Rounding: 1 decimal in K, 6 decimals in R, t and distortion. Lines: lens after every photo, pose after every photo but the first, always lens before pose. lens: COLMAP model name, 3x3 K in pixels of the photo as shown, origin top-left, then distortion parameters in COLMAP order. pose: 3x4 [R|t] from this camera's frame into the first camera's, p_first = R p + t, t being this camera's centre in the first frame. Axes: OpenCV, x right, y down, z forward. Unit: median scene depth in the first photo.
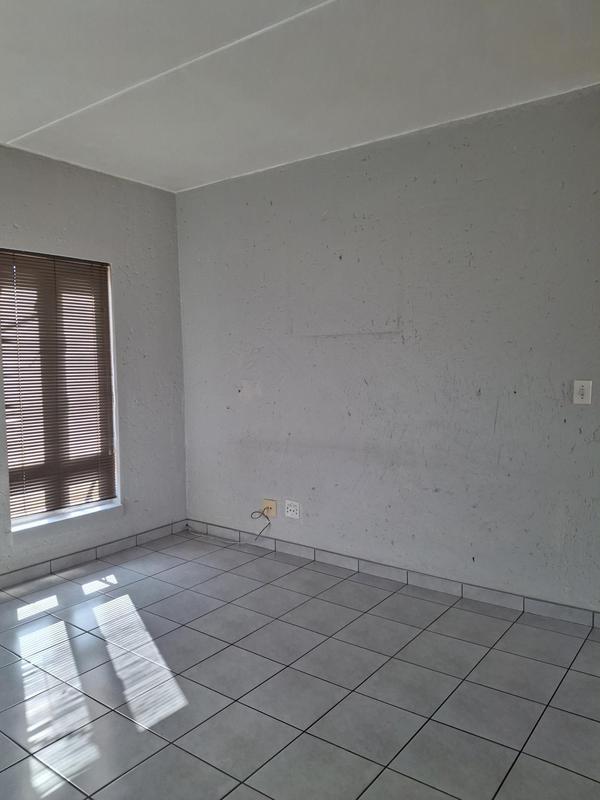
lens RADIAL K [[589.8, 0, 300.0], [0, 589.8, 400.0], [0, 0, 1]] dist [0.145678, -0.262151]
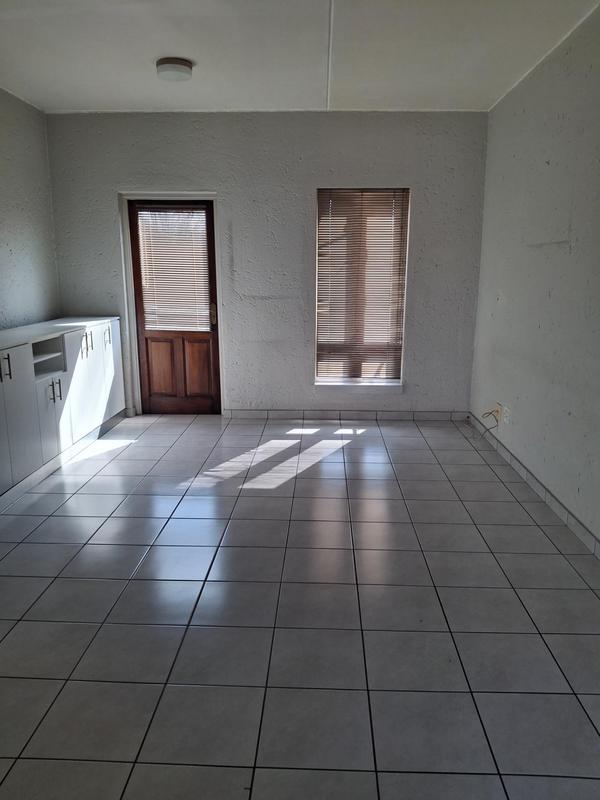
lens RADIAL K [[589.8, 0, 300.0], [0, 589.8, 400.0], [0, 0, 1]] dist [0.145678, -0.262151]
pose [[0.570926, 0.187291, -0.799353, 0.655270], [-0.065781, 0.980937, 0.182854, -0.012295], [0.818362, -0.051814, 0.572362, 0.101829]]
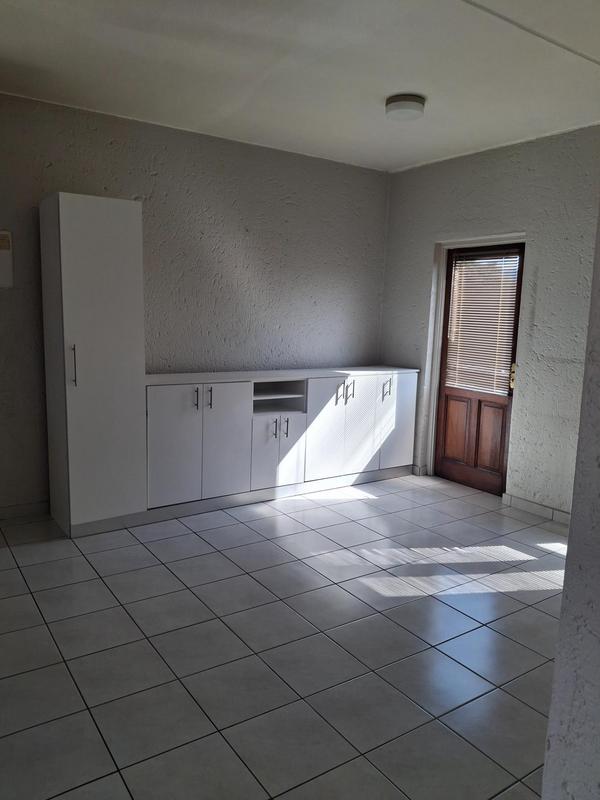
lens RADIAL K [[589.8, 0, 300.0], [0, 589.8, 400.0], [0, 0, 1]] dist [0.145678, -0.262151]
pose [[-0.312901, 0.140145, -0.939389, 0.609375], [-0.094023, 0.979625, 0.177465, -0.063654], [0.945120, 0.143853, -0.293349, 0.701593]]
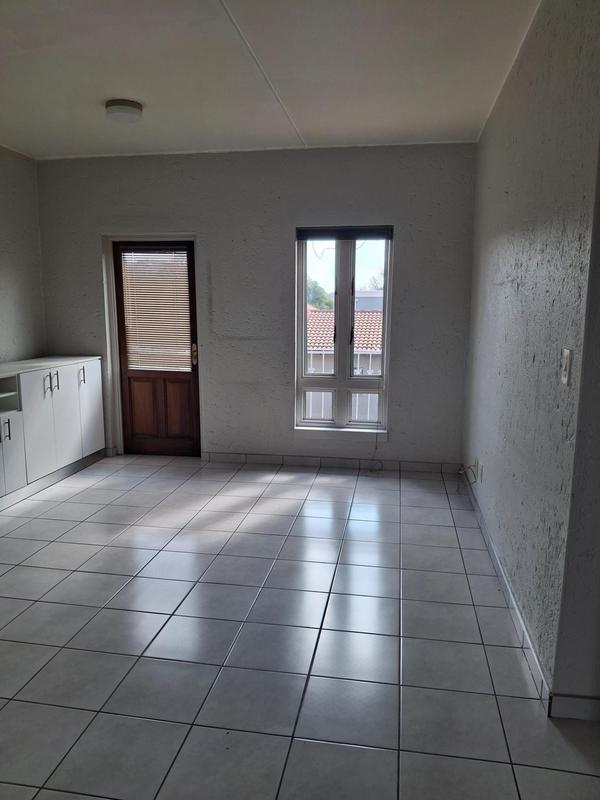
lens RADIAL K [[589.8, 0, 300.0], [0, 589.8, 400.0], [0, 0, 1]] dist [0.145678, -0.262151]
pose [[0.457384, 0.148917, -0.876712, 0.710464], [-0.070566, 0.988848, 0.131149, -0.034144], [0.886465, 0.001880, 0.462792, 0.327990]]
